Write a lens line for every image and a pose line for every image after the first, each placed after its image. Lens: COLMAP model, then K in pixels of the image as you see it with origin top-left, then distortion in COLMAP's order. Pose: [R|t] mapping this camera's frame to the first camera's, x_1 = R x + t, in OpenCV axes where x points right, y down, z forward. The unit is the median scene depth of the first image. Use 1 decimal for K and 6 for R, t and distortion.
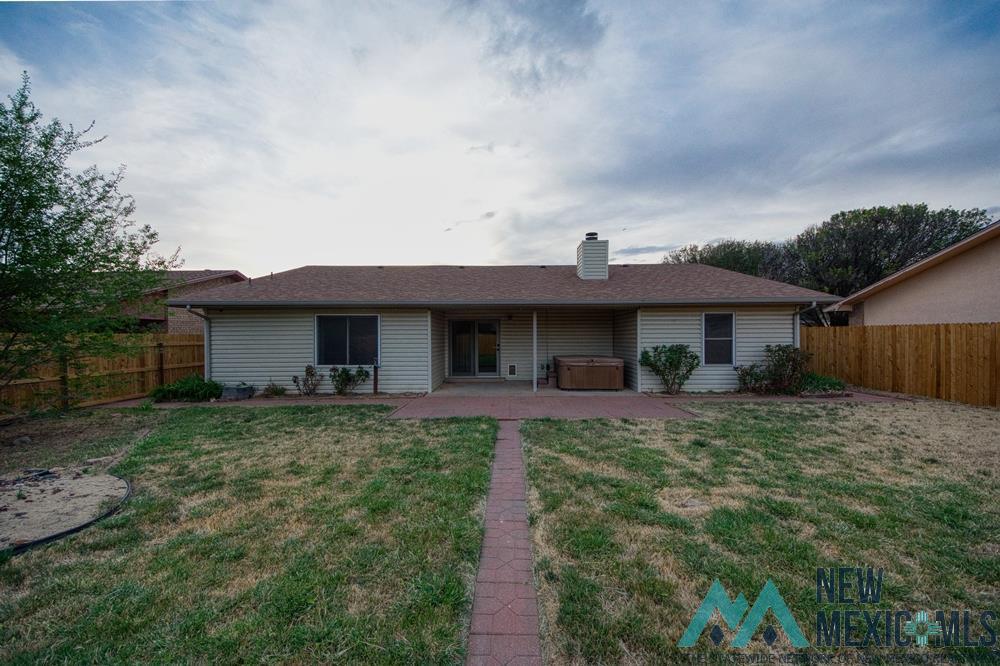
lens RADIAL K [[362.7, 0, 500.0], [0, 362.7, 333.0], [0, 0, 1]] dist [0.046322, -0.032087]
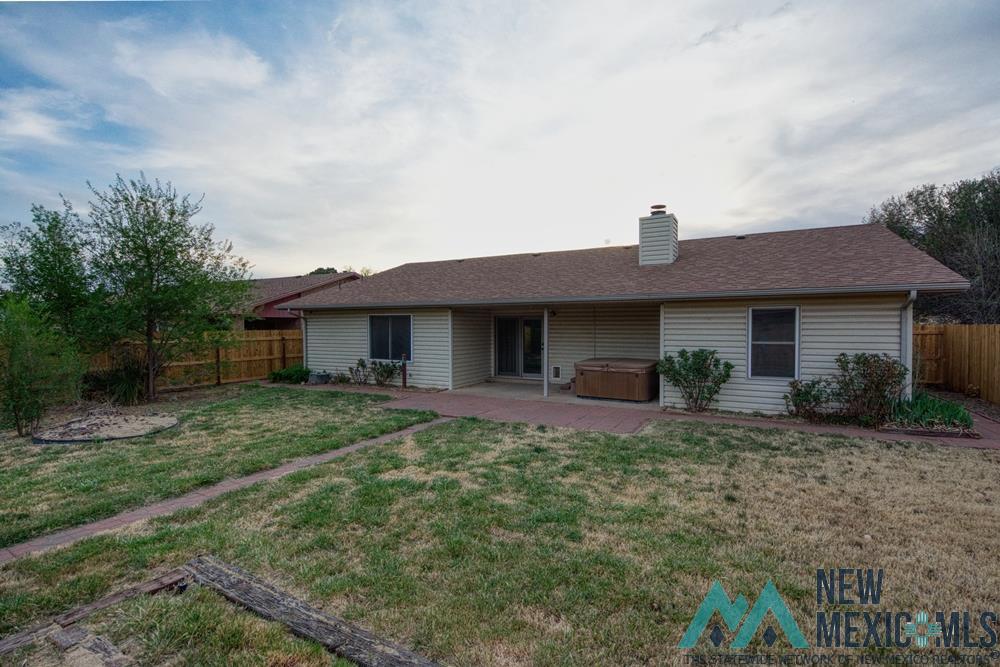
lens RADIAL K [[477.5, 0, 500.0], [0, 477.5, 333.5], [0, 0, 1]] dist [0.010422, -0.000197]
pose [[0.876947, 0.010850, -0.480464, 0.580237], [0.002464, 0.999630, 0.027073, -0.030944], [0.480580, -0.024925, 0.876596, -0.112102]]
